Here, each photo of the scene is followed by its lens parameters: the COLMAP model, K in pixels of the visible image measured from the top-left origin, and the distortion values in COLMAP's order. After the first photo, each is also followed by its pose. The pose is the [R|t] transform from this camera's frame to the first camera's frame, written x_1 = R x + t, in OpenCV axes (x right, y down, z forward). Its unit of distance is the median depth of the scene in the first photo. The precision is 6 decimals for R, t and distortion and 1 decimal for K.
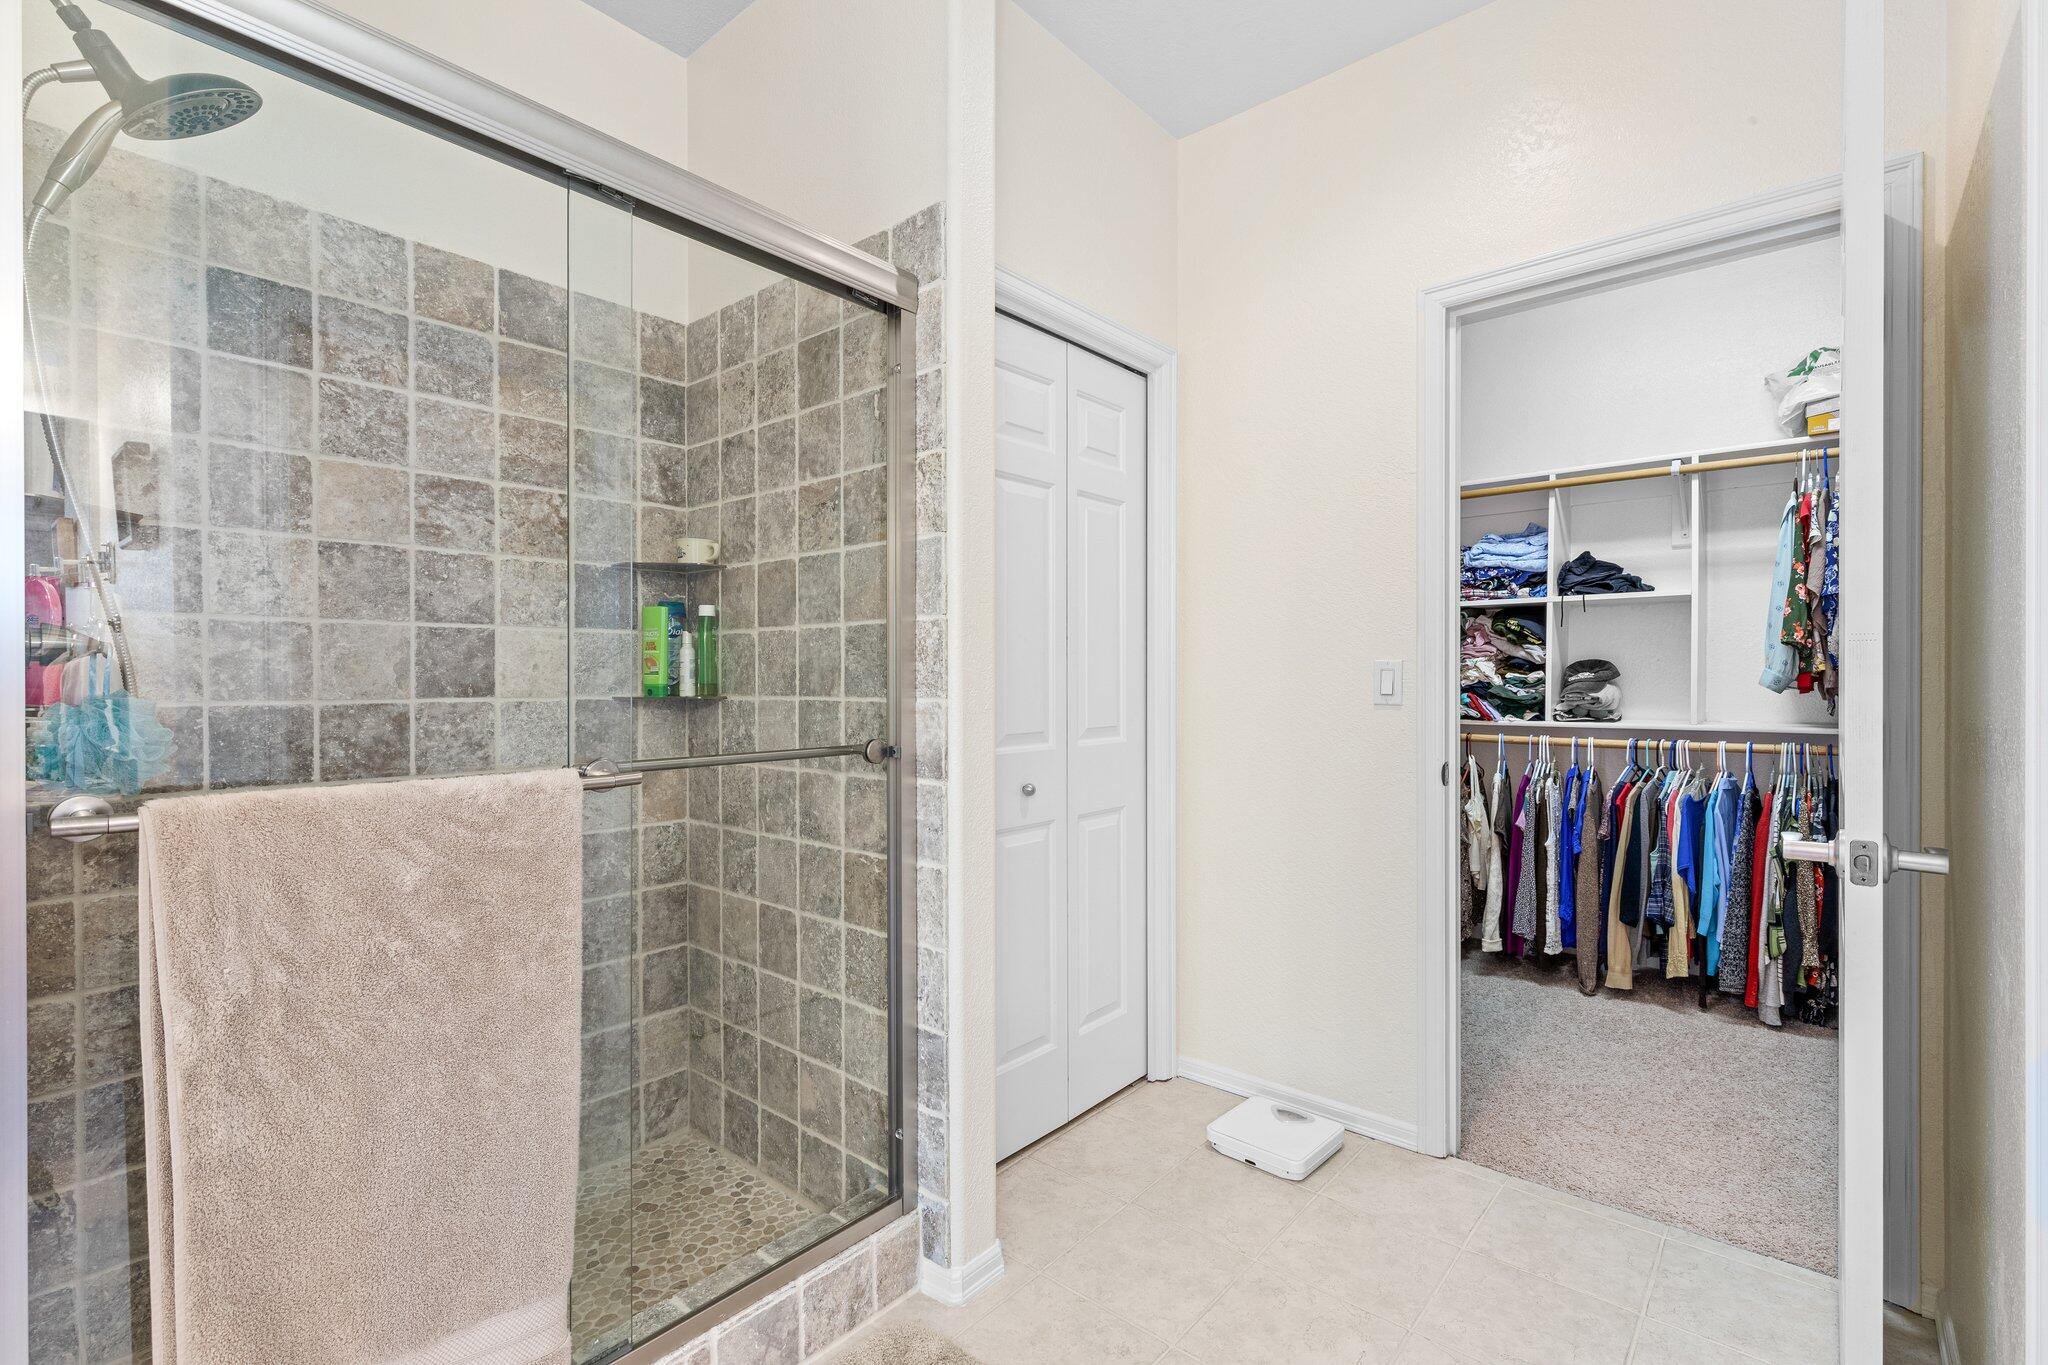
lens RADIAL K [[919.0, 0, 1045.4], [0, 919.0, 678.3], [0, 0, 1]] dist [0.008987, -0.002048]
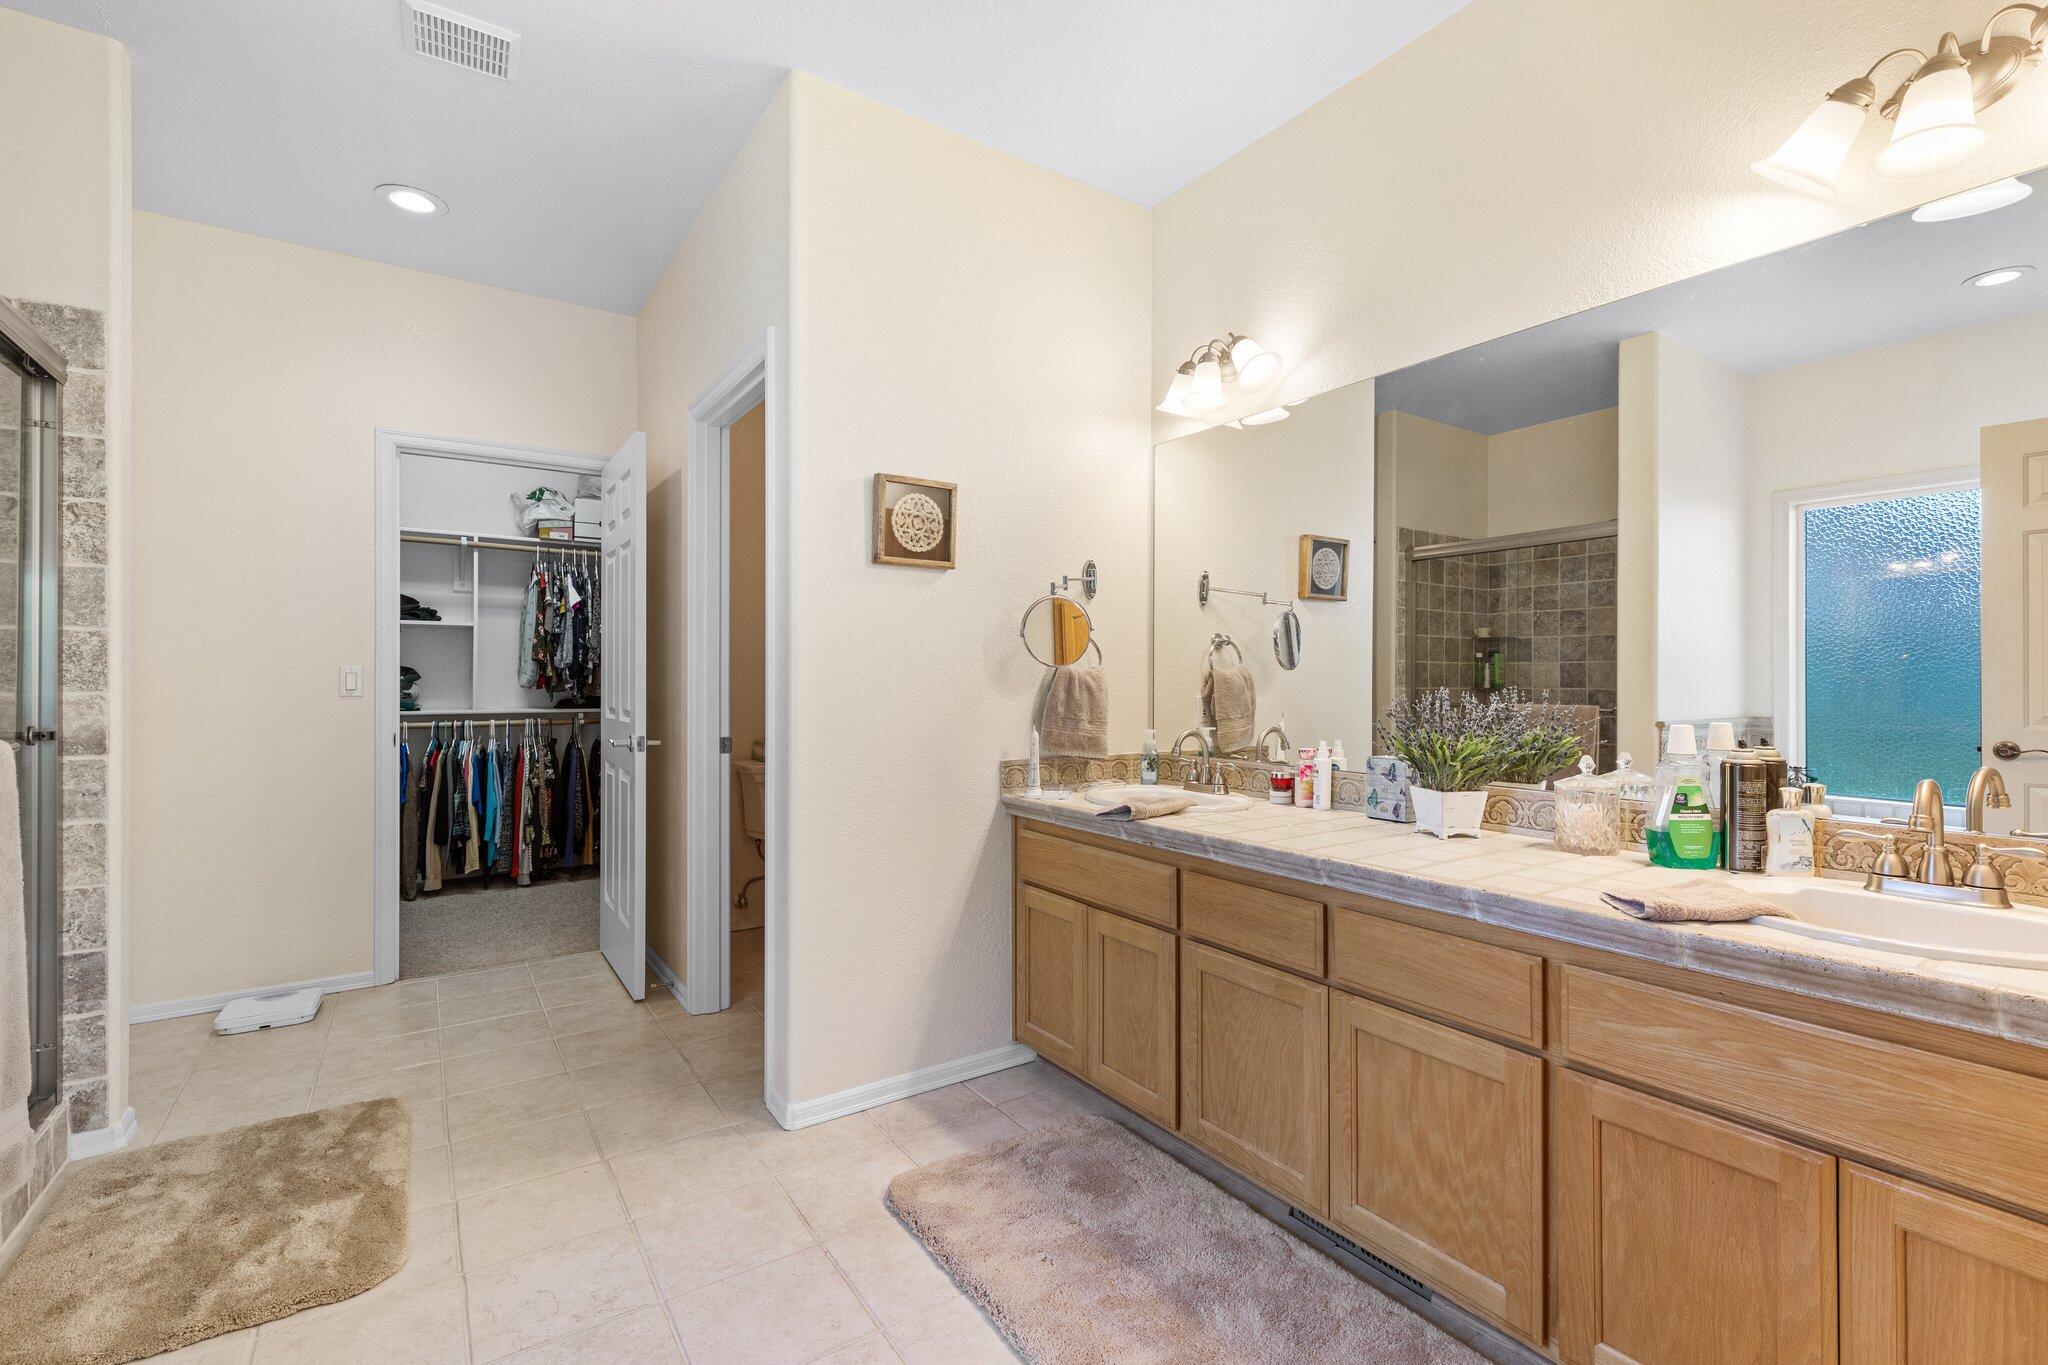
lens RADIAL K [[919.0, 0, 1018.6], [0, 919.0, 699.2], [0, 0, 1]] dist [0.008987, -0.002048]
pose [[0.291934, -0.014651, 0.956326, -0.576069], [-0.004065, 0.999855, 0.016558, 0.003084], [-0.956430, -0.008722, 0.291832, -0.364734]]
